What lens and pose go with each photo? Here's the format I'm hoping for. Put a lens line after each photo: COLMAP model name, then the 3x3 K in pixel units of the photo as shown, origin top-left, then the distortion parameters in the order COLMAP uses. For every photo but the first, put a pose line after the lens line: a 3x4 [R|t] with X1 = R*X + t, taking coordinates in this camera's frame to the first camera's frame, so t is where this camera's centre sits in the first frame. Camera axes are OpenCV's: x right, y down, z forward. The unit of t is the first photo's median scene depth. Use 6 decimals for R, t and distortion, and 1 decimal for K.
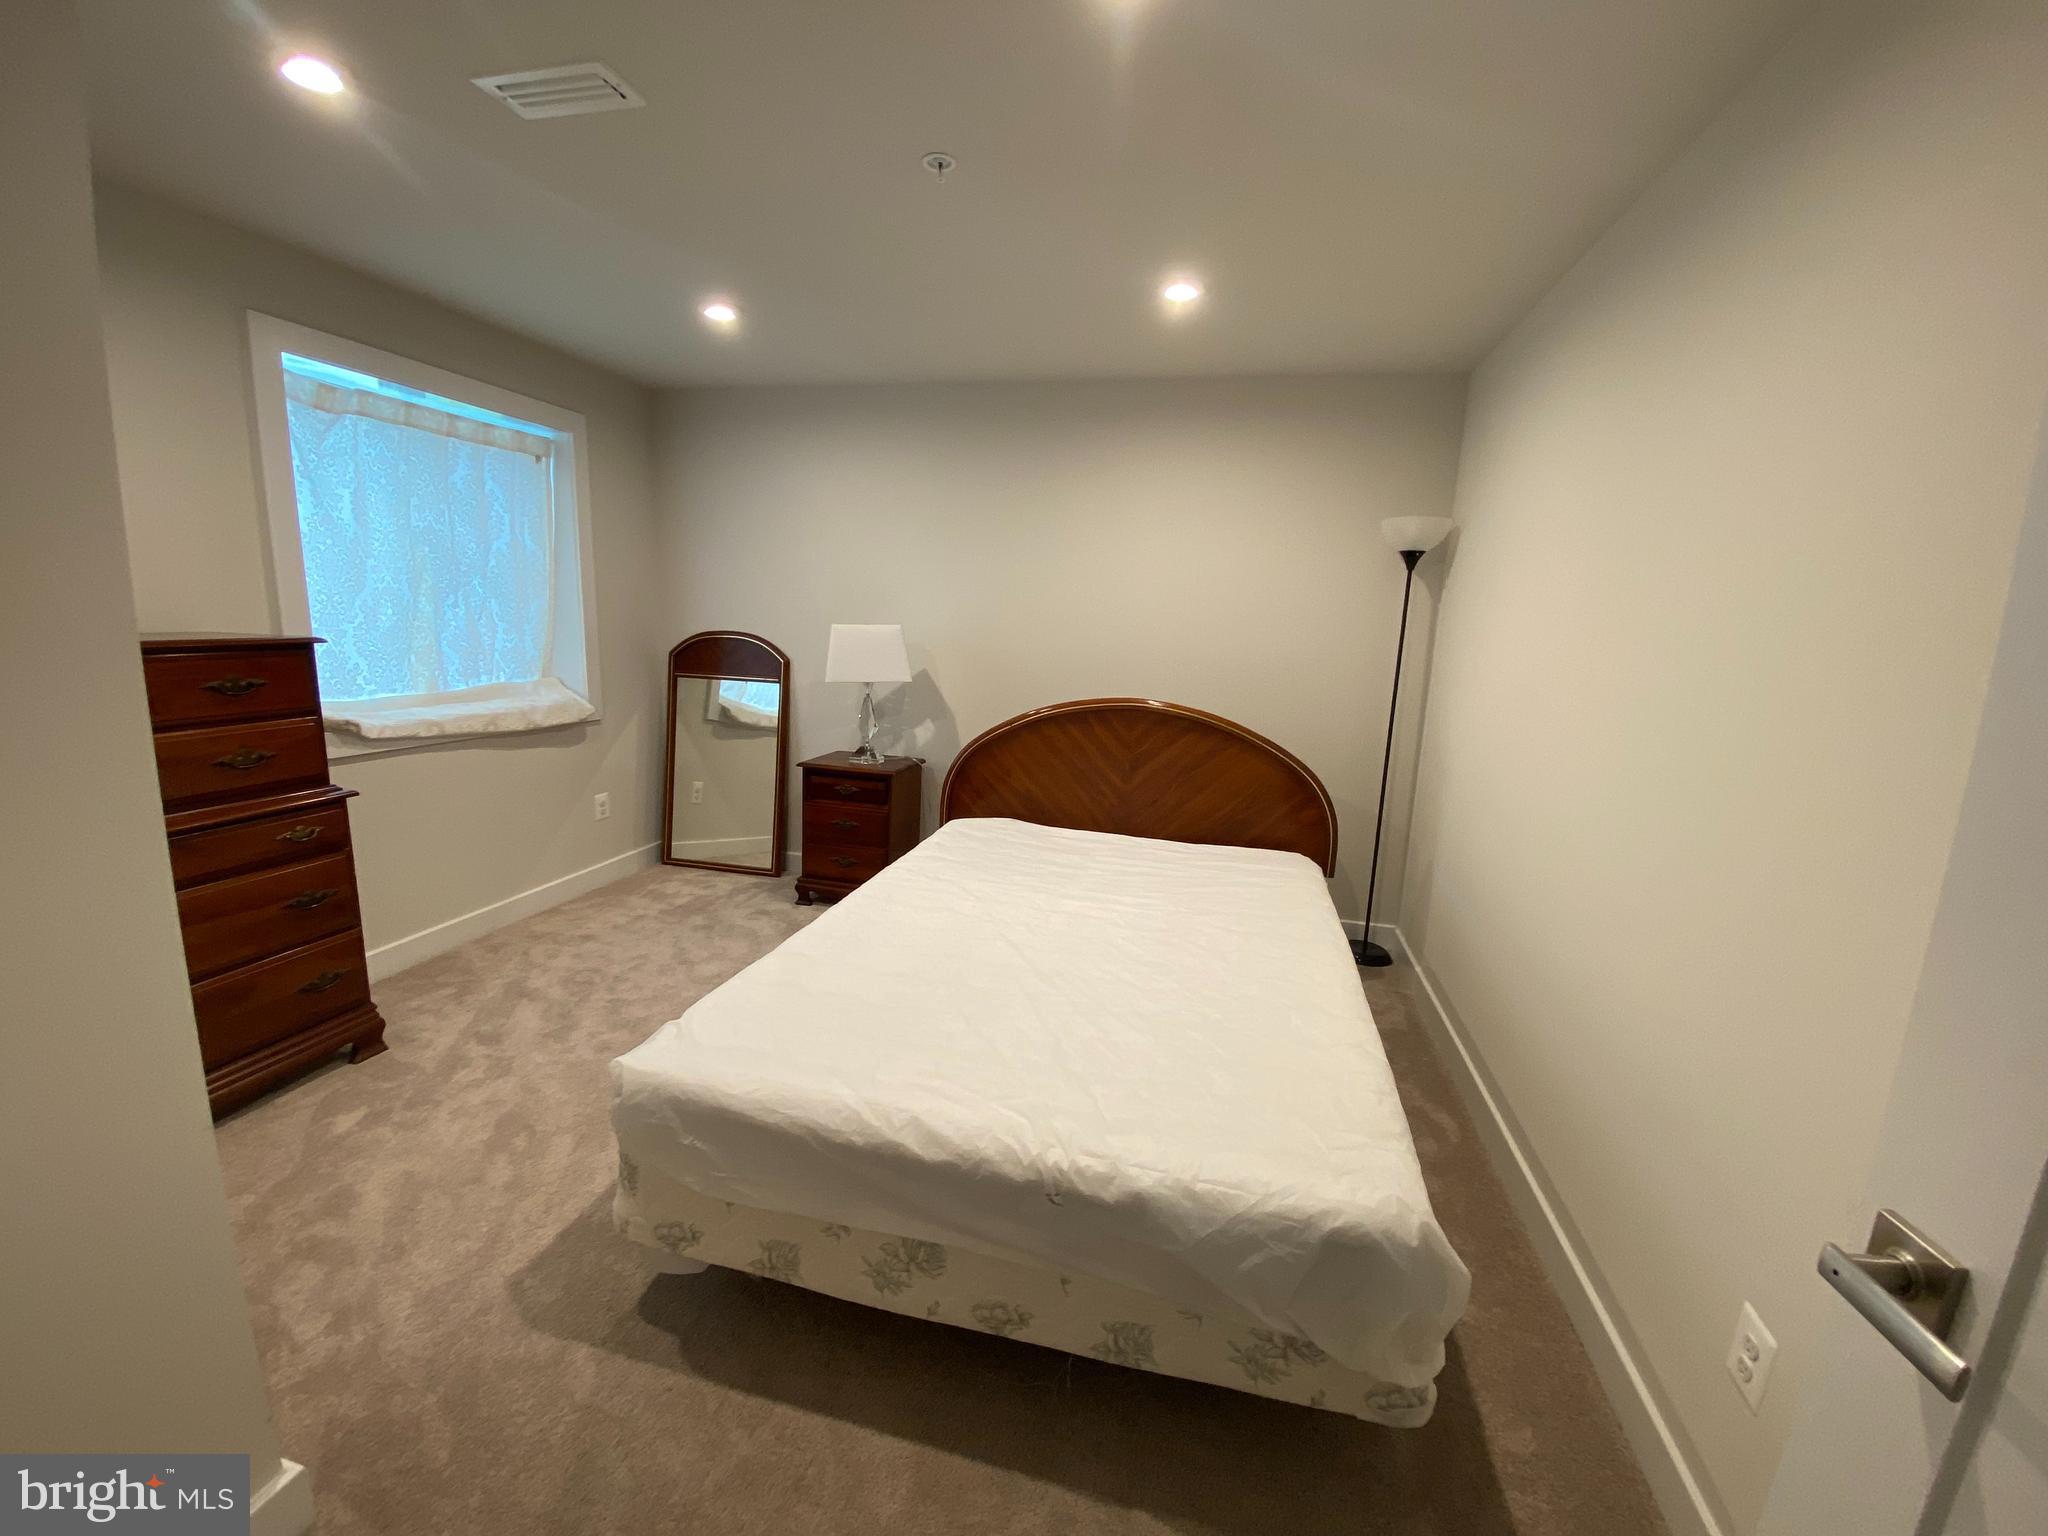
lens RADIAL K [[826.7, 0, 1026.7], [0, 826.7, 763.8], [0, 0, 1]] dist [0.009622, -0.021491]
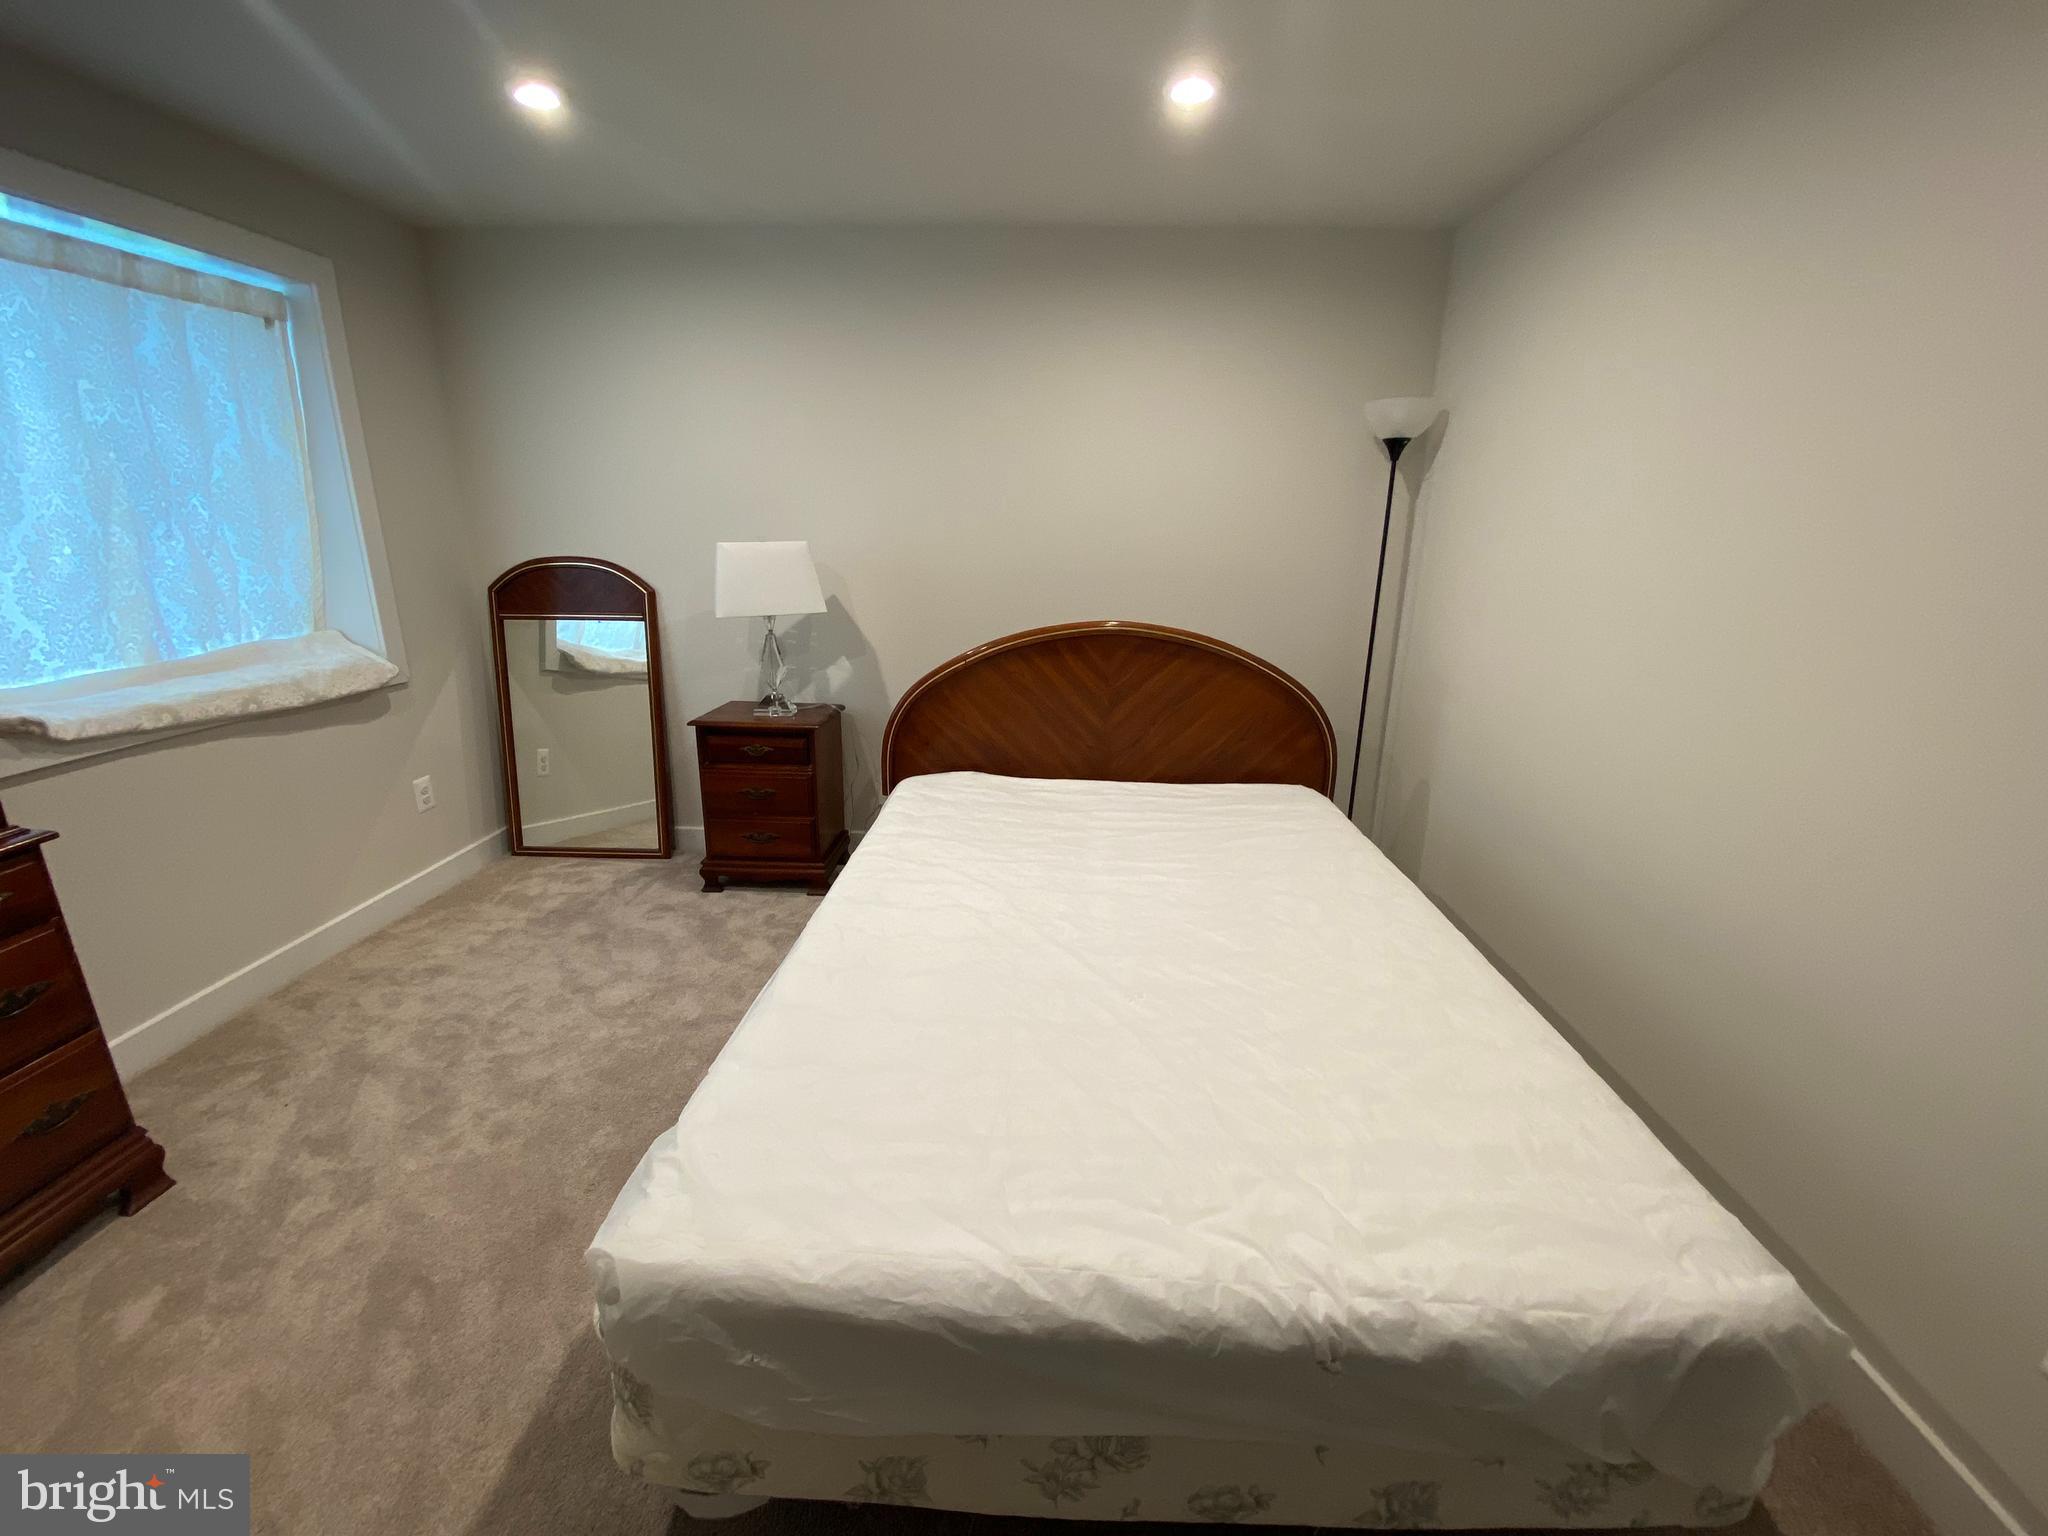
lens RADIAL K [[830.5, 0, 1024.0], [0, 830.5, 768.0], [0, 0, 1]] dist [0.000563, -0.013580]
pose [[0.979723, -0.081472, 0.183043, -0.127772], [0.061865, 0.991961, 0.110391, -0.029205], [-0.190565, -0.096829, 0.976887, 0.171754]]
